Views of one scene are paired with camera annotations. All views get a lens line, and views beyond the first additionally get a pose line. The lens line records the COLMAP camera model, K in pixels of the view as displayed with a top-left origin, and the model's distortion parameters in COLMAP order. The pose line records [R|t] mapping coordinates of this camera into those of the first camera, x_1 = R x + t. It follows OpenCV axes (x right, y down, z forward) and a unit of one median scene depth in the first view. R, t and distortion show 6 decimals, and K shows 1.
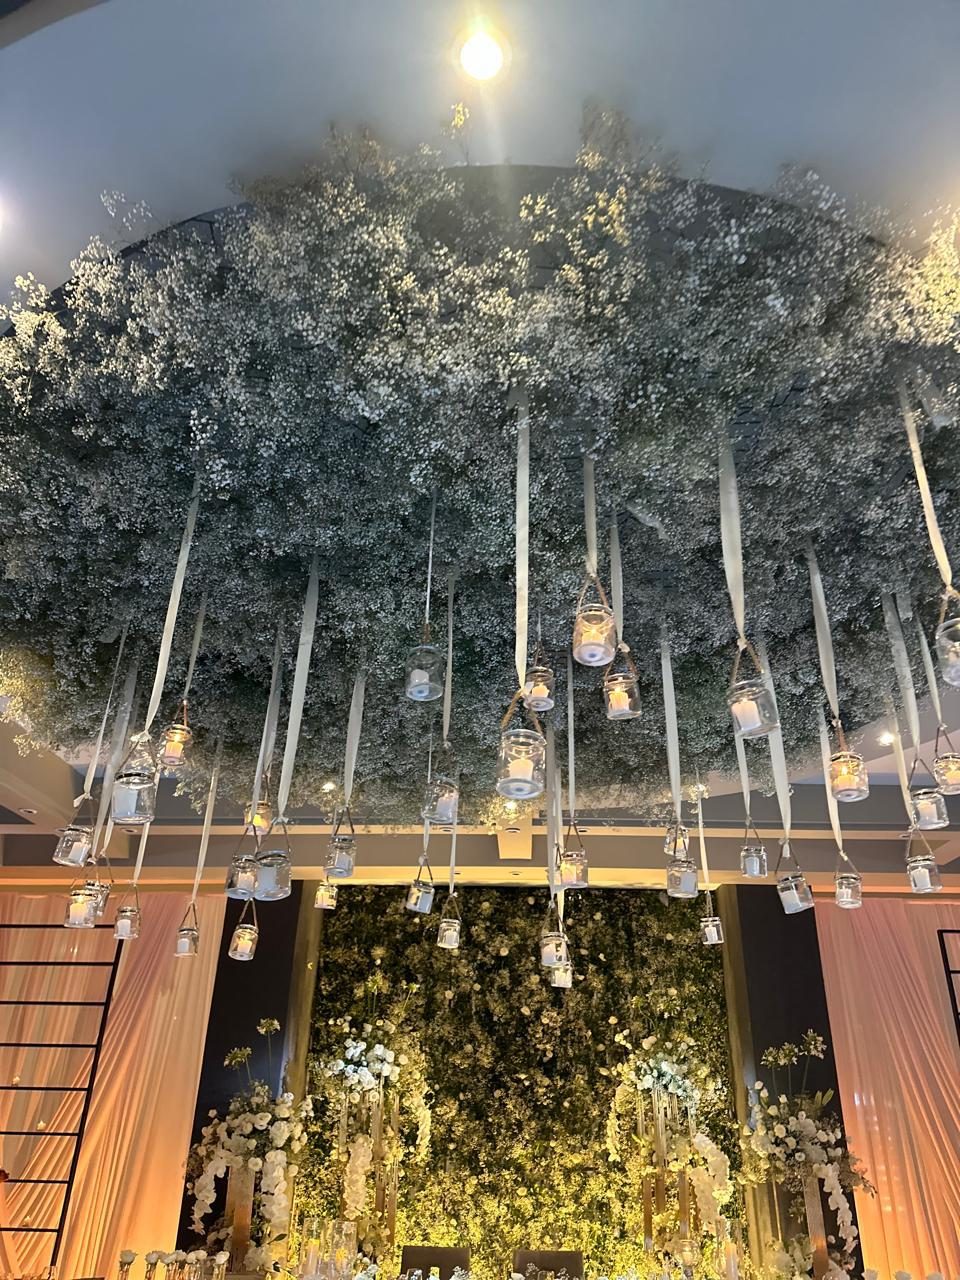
lens RADIAL K [[936.3, 0, 496.3], [0, 936.3, 638.4], [0, 0, 1]] dist [0.061080, -0.094769]
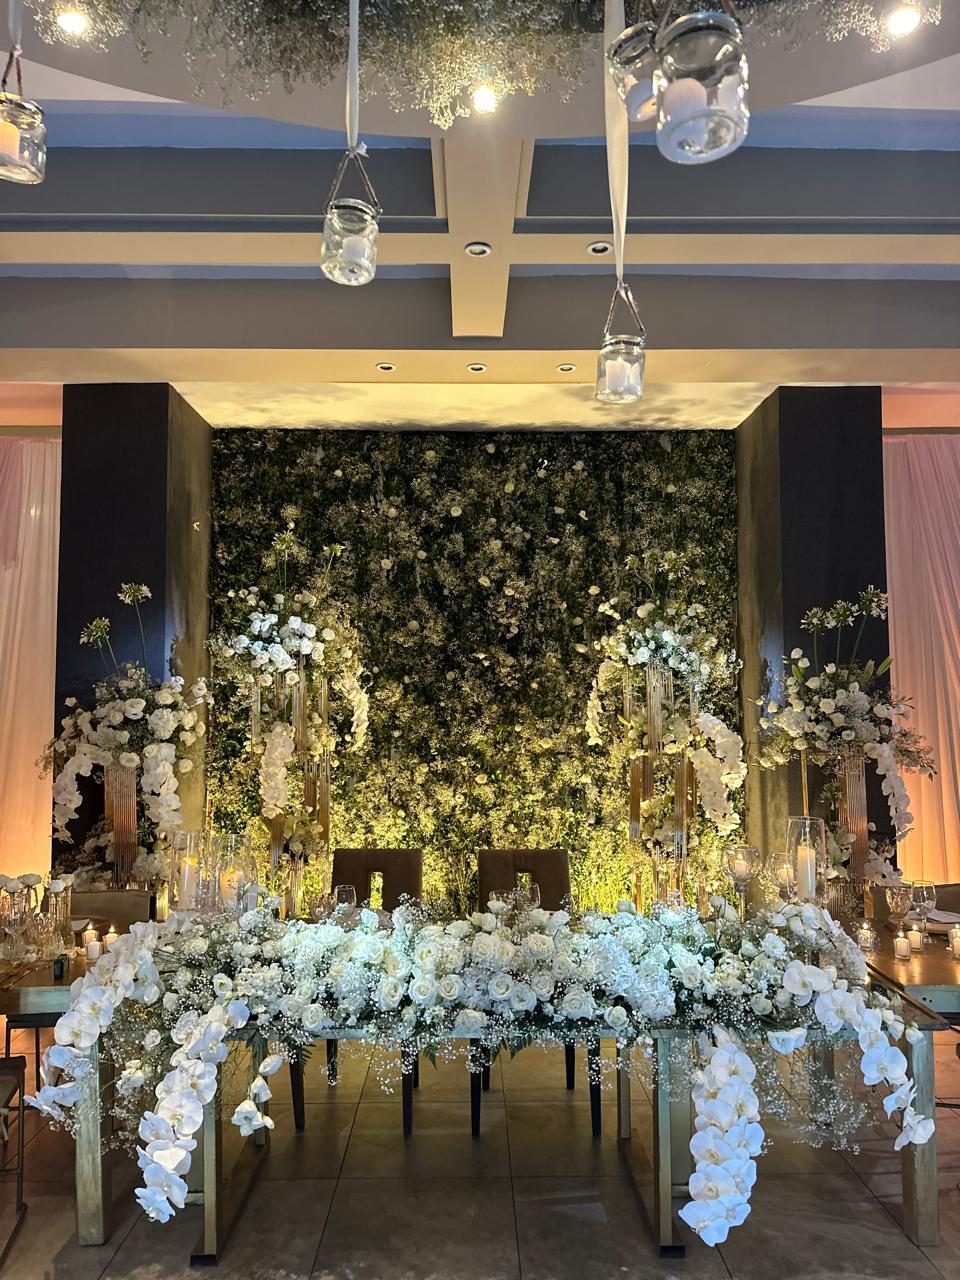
lens RADIAL K [[1057.1, 0, 480.0], [0, 1057.1, 640.0], [0, 0, 1]] dist [0.220038, -0.518565]
pose [[0.999181, -0.019305, 0.035573, -0.005619], [0.003822, 0.920001, 0.391898, 0.100554], [-0.040293, -0.391441, 0.919321, 0.179802]]
